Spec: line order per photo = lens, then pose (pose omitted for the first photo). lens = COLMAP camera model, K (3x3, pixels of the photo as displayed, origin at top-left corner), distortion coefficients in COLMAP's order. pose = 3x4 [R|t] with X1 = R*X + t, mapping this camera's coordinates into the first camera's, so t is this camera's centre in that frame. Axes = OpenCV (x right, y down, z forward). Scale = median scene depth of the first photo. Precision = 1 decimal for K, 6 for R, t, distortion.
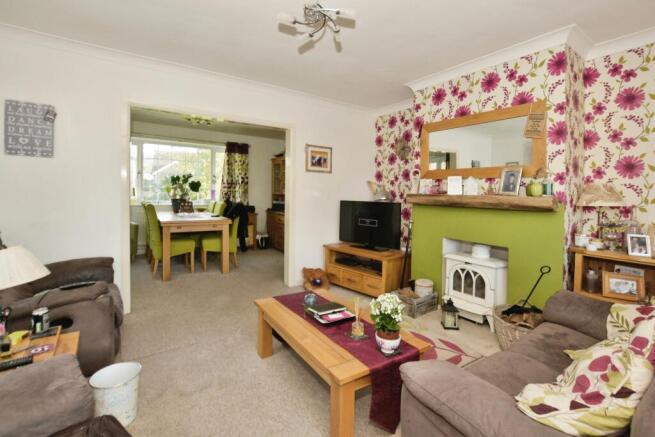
lens RADIAL K [[297.4, 0, 329.3], [0, 297.4, 197.2], [0, 0, 1]] dist [-0.002025, -0.000315]
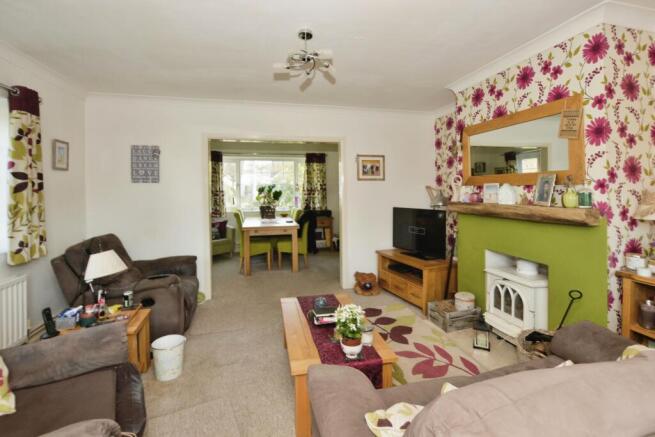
lens RADIAL K [[297.4, 0, 329.3], [0, 297.4, 197.2], [0, 0, 1]] dist [-0.002025, -0.000315]
pose [[0.938505, -0.024415, -0.344401, 0.274841], [0.024684, 0.999689, -0.003604, -0.037845], [0.344382, -0.005119, 0.938816, -0.034297]]
